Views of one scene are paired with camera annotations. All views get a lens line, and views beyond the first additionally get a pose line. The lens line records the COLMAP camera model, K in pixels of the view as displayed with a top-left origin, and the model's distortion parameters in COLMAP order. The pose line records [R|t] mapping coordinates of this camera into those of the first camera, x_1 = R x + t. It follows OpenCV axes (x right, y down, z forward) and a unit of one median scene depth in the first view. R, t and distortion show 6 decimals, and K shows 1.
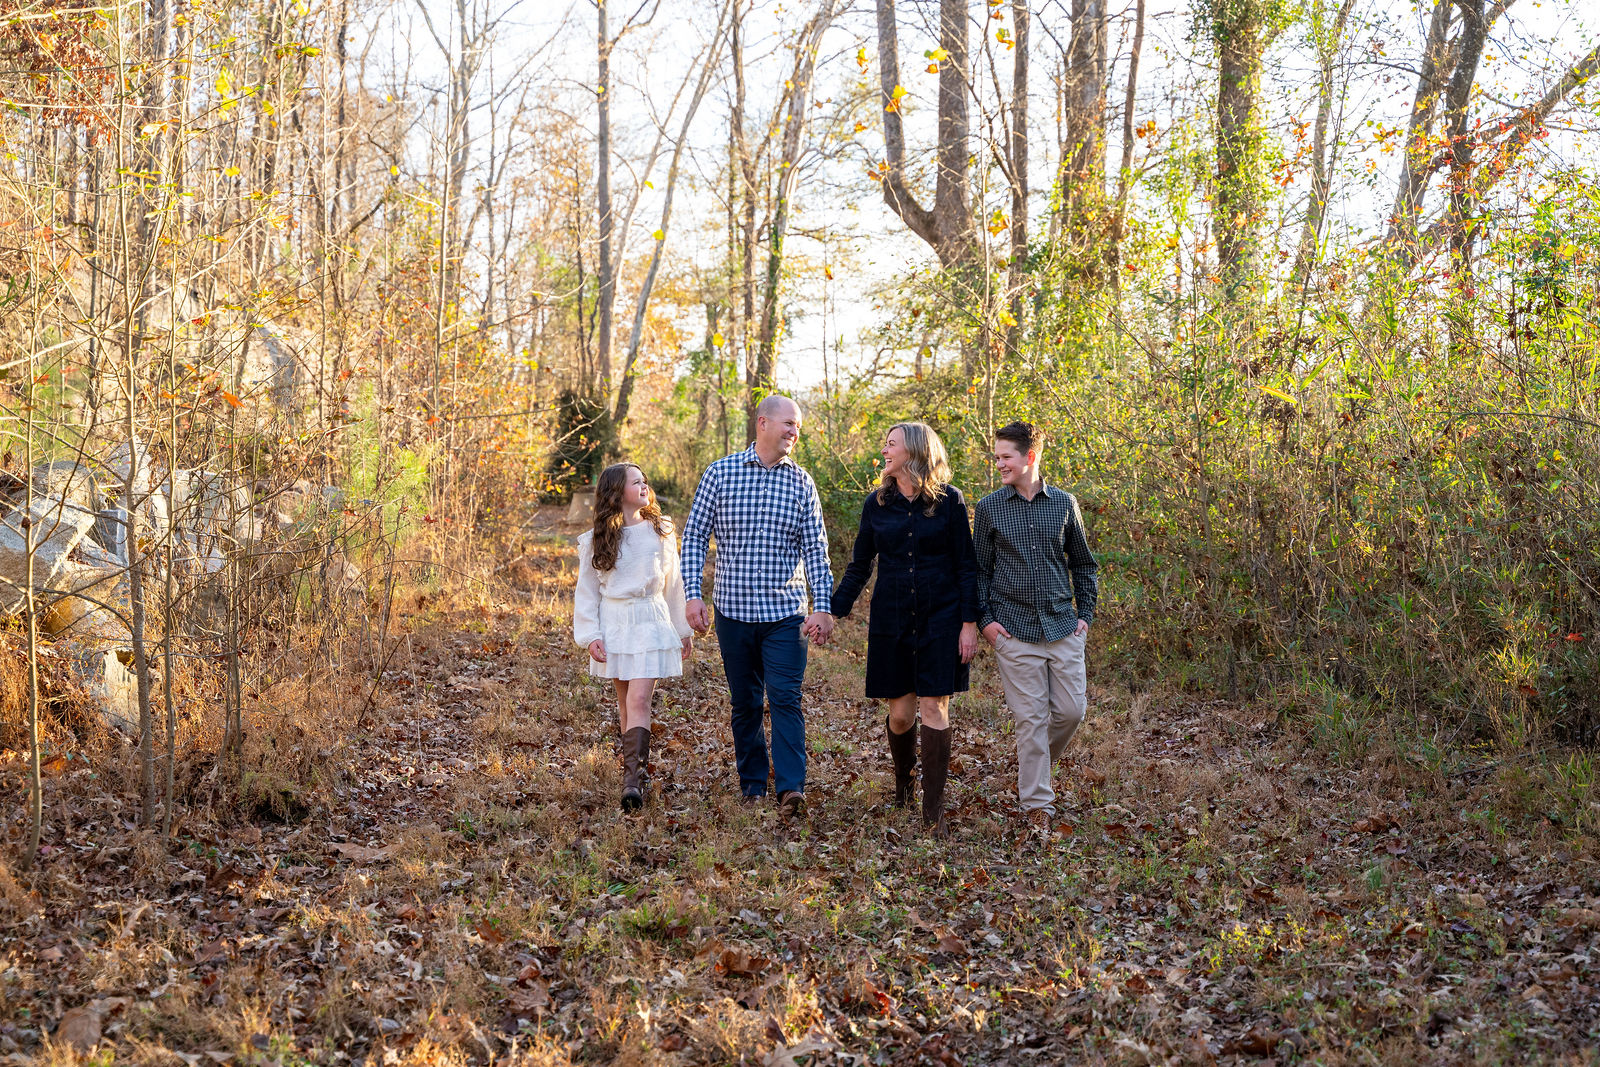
lens RADIAL K [[2386.6, 0, 802.0], [0, 2386.6, 532.4], [0, 0, 1]] dist [-0.004242, 0.000000]
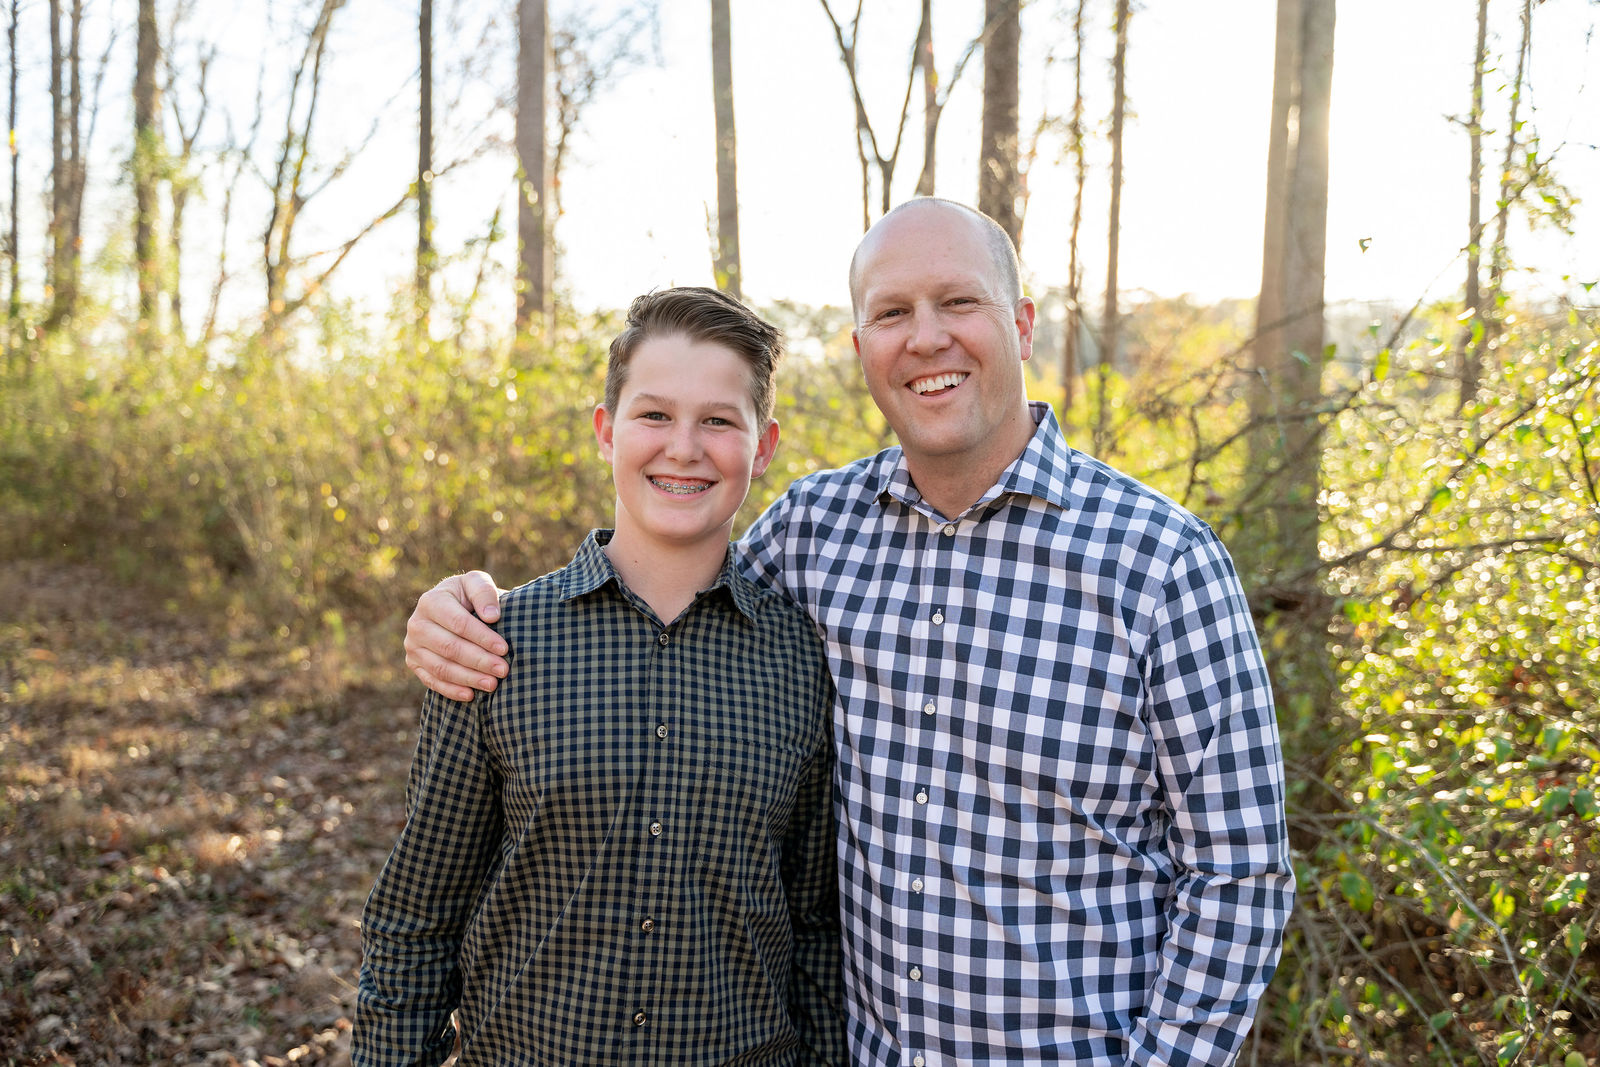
lens RADIAL K [[1438.4, 0, 804.6], [0, 1438.4, 520.8], [0, 0, 1]] dist [0.012115, -0.024900]
pose [[0.840265, -0.014195, 0.541990, 0.031480], [-0.002284, 0.999556, 0.029719, -0.004606], [-0.542171, -0.026210, 0.839859, -0.245408]]
